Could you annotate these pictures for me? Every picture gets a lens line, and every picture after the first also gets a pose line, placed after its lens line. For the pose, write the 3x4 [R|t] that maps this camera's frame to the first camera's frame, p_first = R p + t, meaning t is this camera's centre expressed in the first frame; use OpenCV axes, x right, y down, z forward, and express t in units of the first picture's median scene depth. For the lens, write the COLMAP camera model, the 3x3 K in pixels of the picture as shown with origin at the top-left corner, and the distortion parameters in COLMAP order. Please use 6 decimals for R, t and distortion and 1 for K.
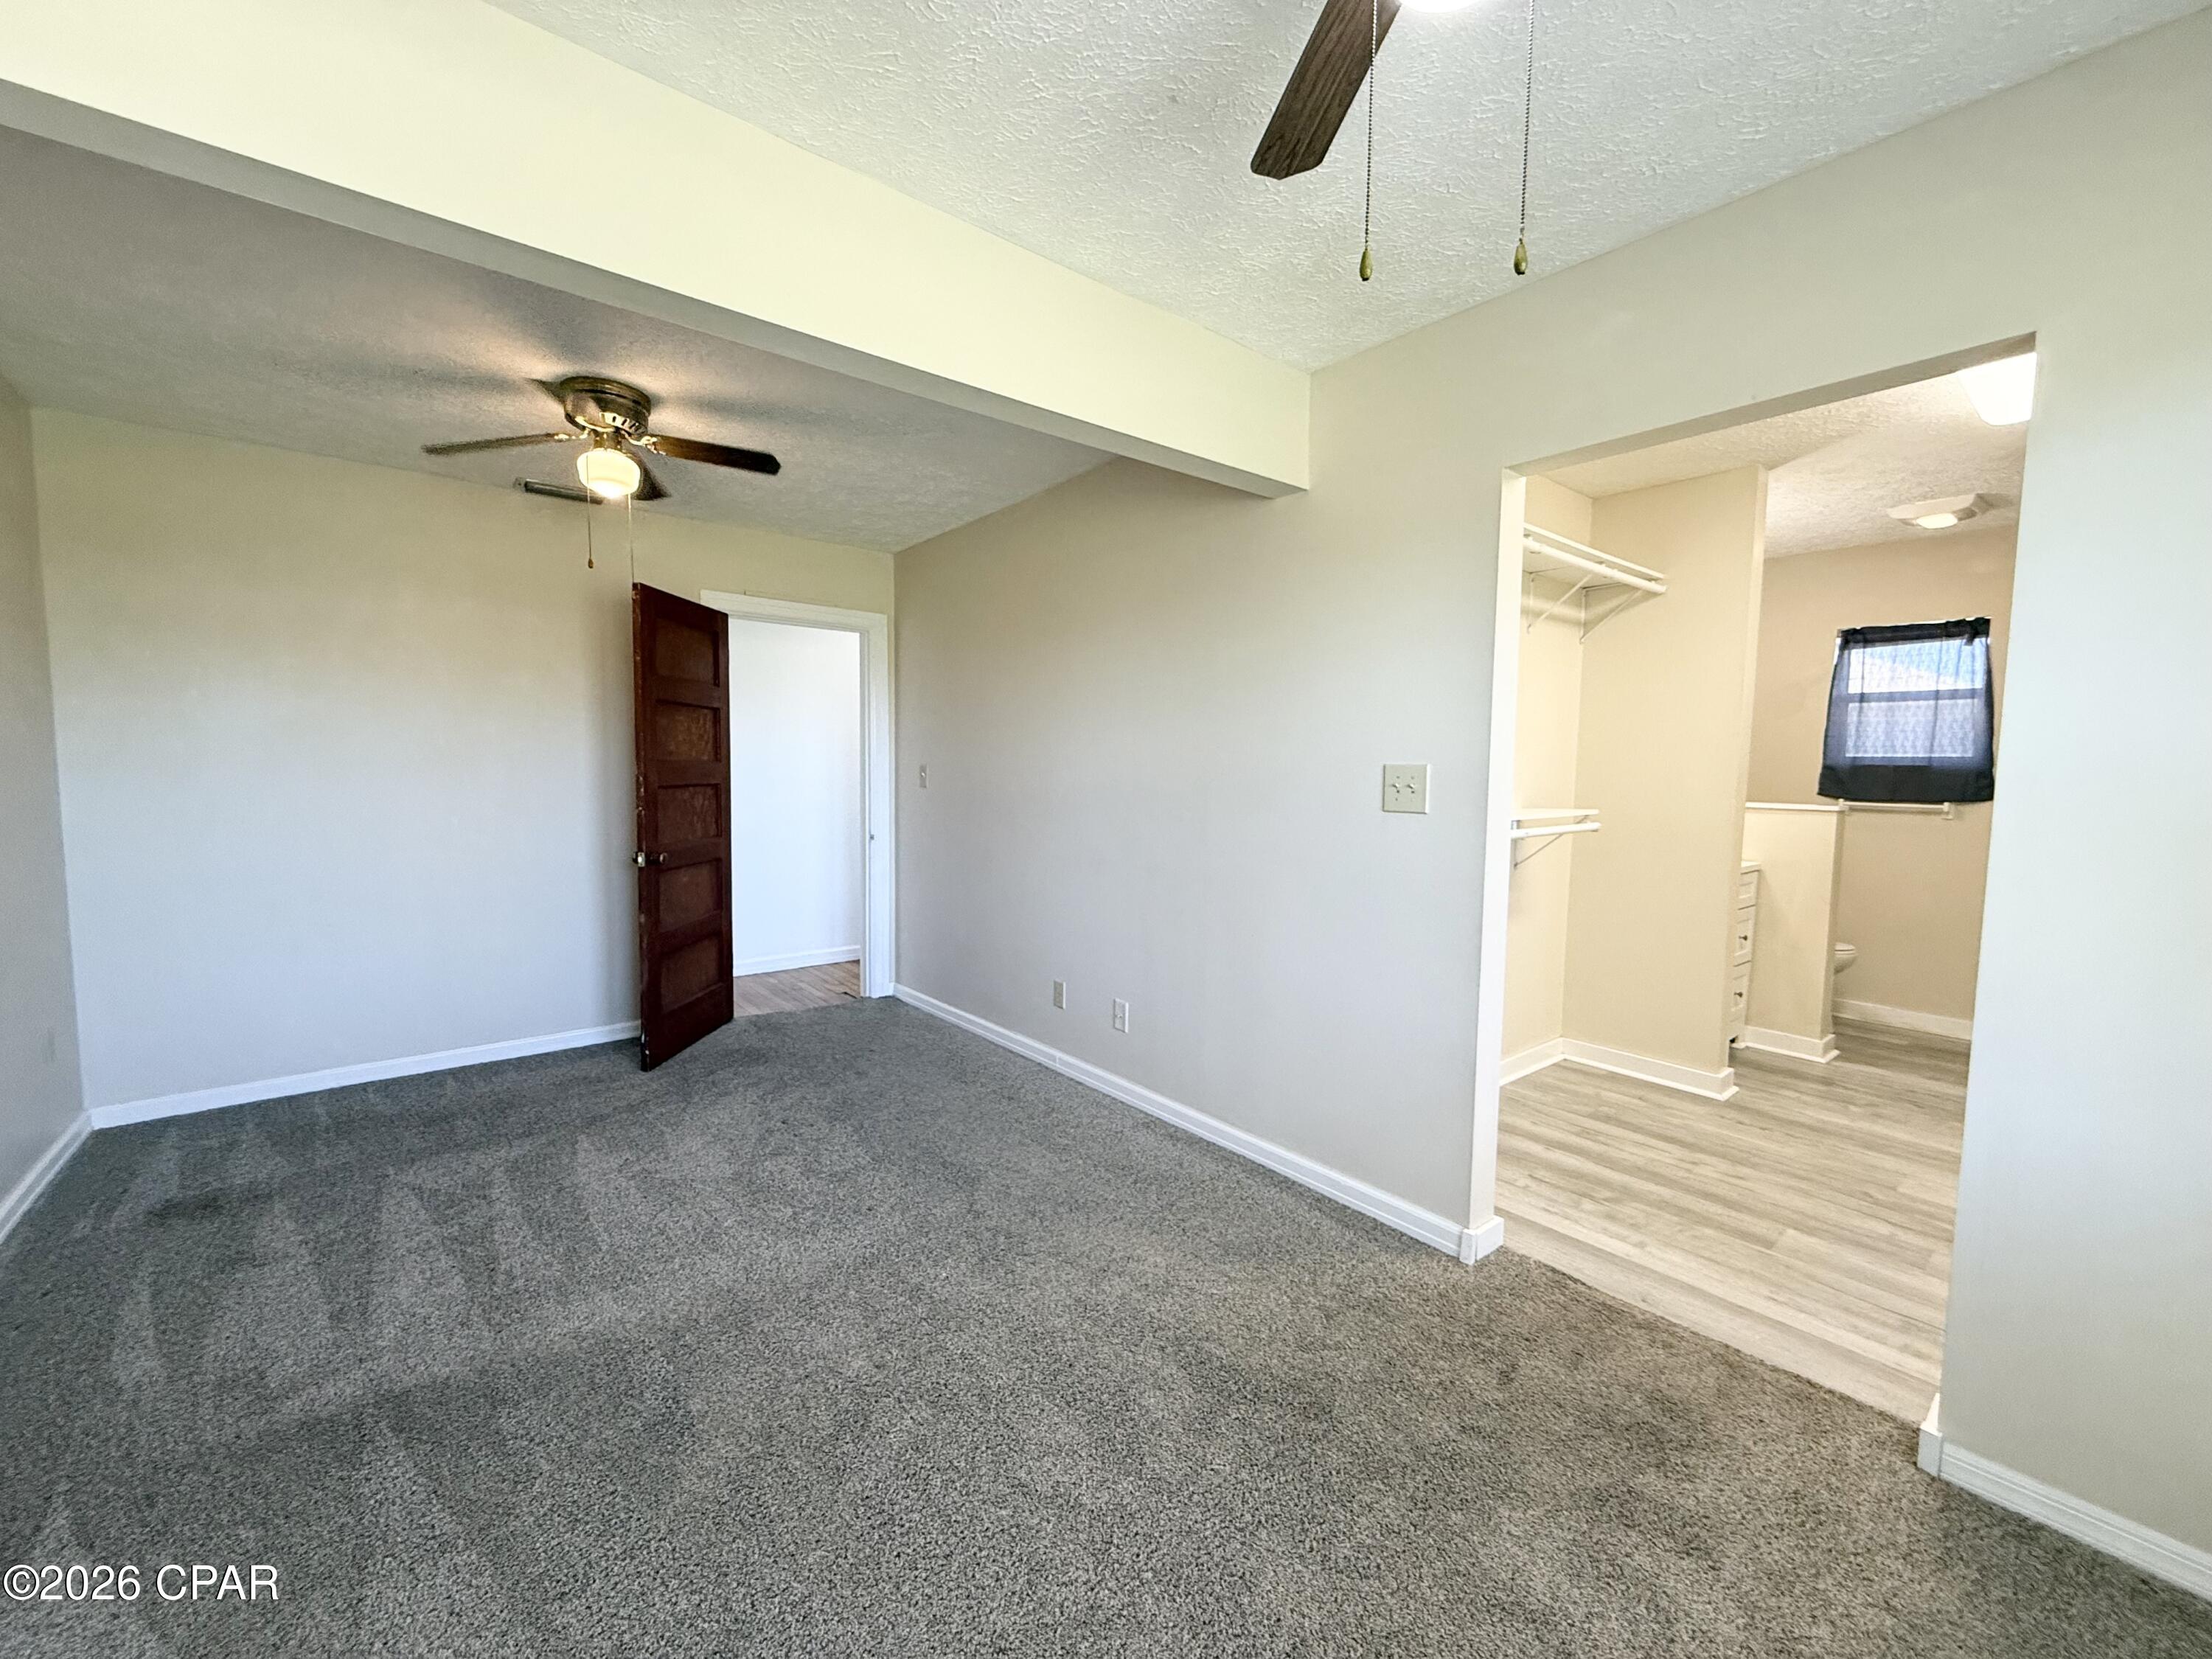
lens RADIAL K [[882.2, 0, 1118.3], [0, 882.2, 831.5], [0, 0, 1]] dist [0.000066, 0.000140]
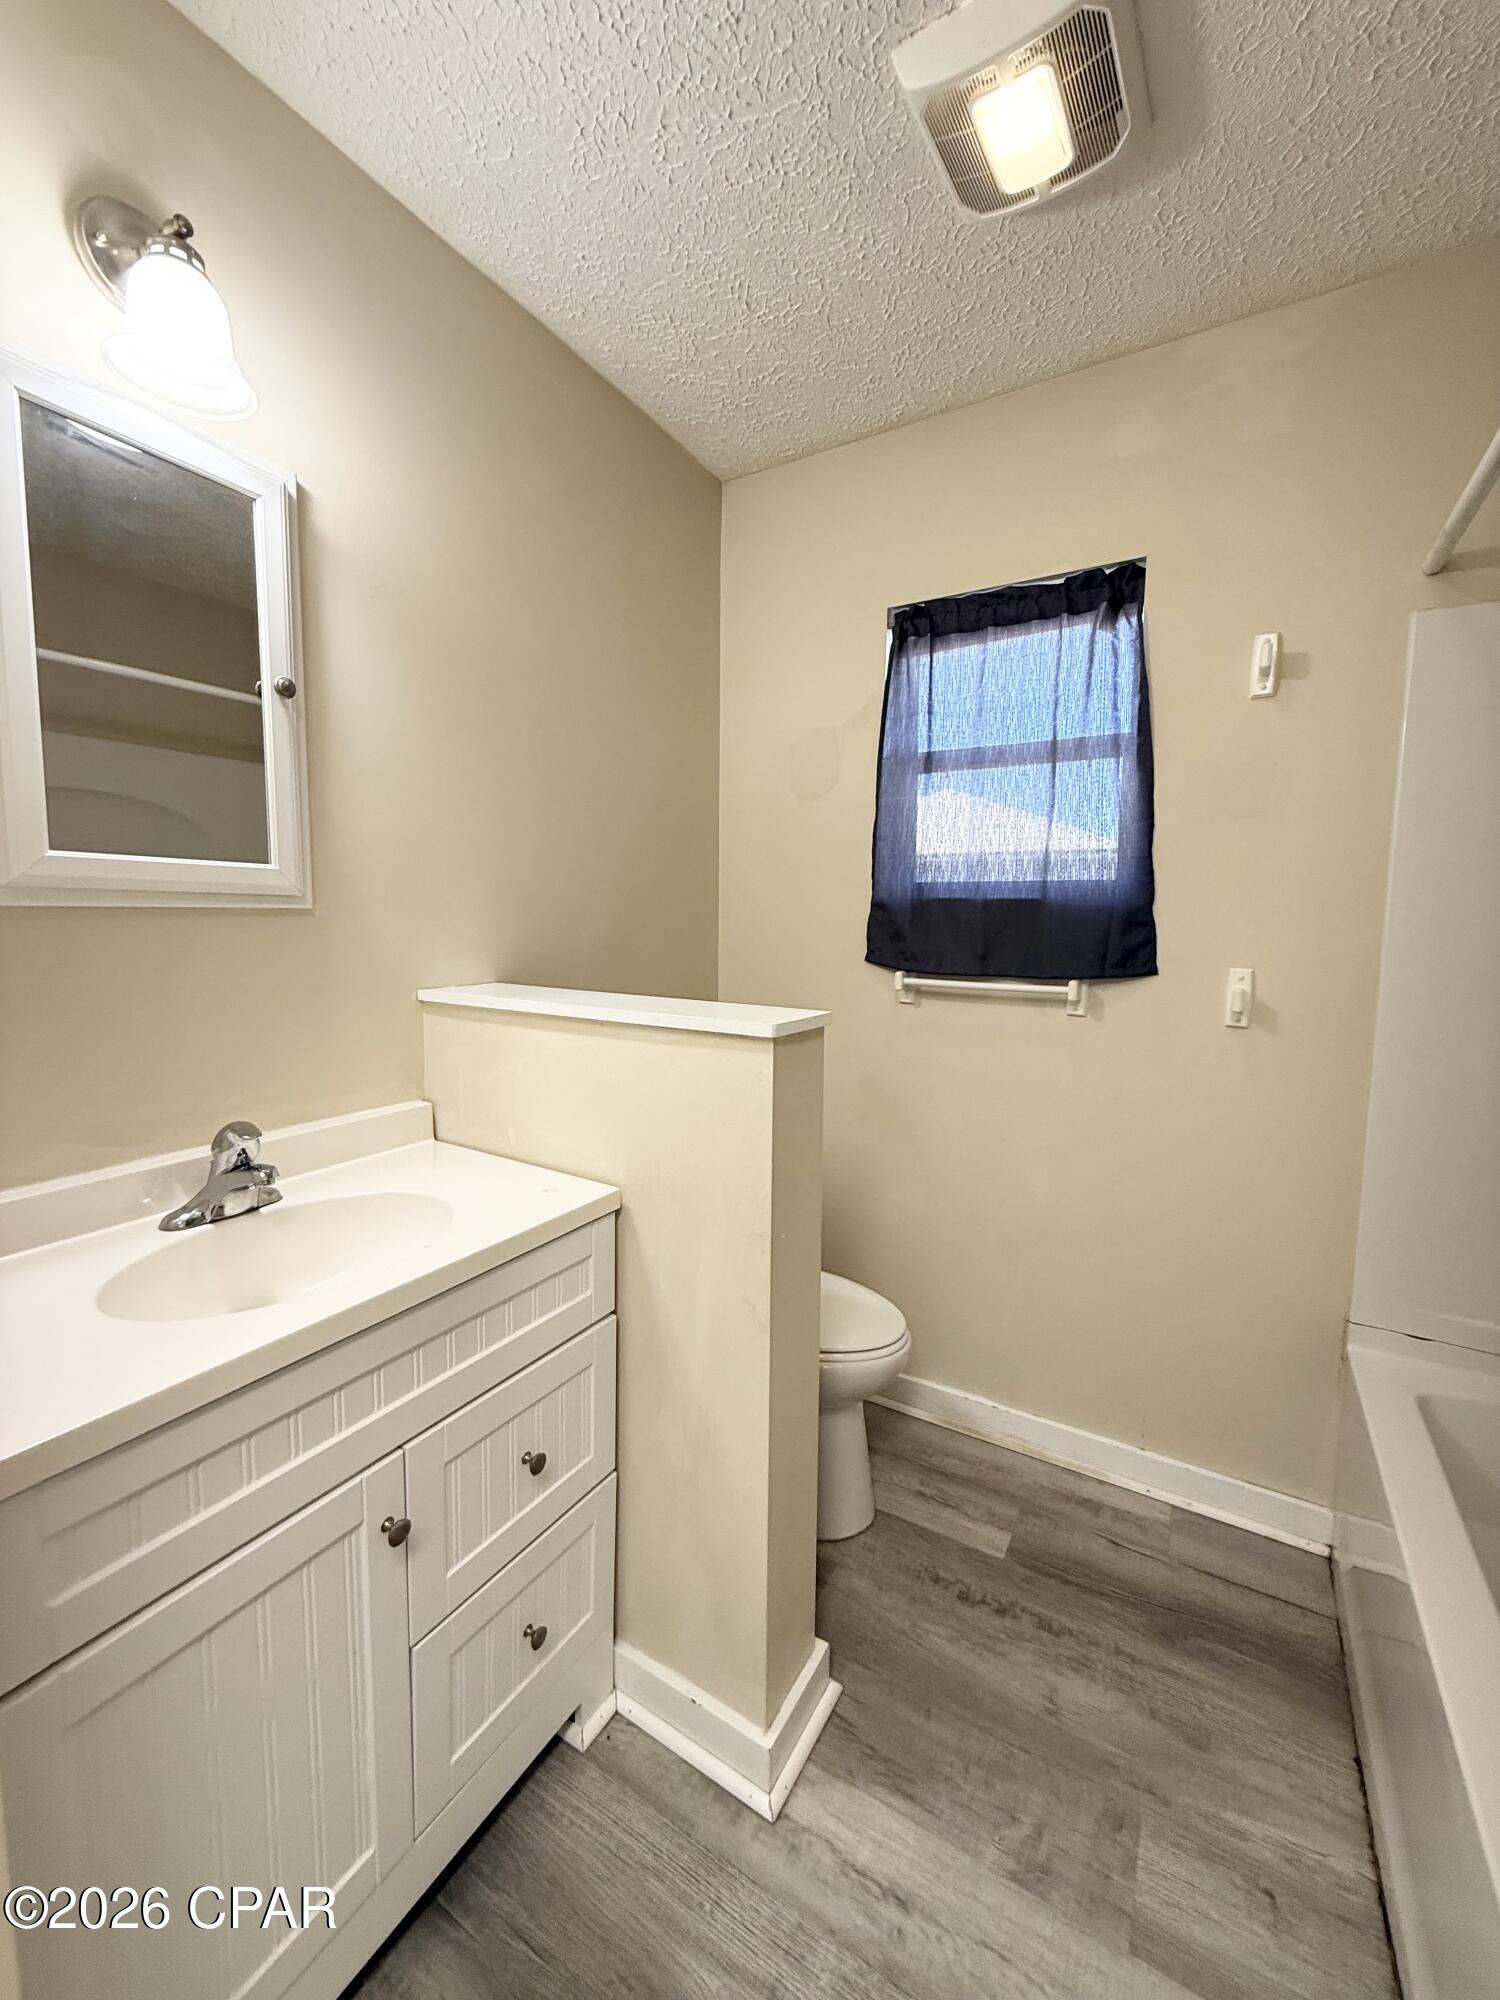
lens RADIAL K [[797.7, 0, 745.8], [0, 797.7, 994.3], [0, 0, 1]] dist [0.000066, 0.000140]
pose [[0.943639, -0.040768, 0.328456, 0.633264], [0.030210, 0.998852, 0.037186, -0.045447], [-0.329595, -0.025168, 0.943787, 0.655944]]
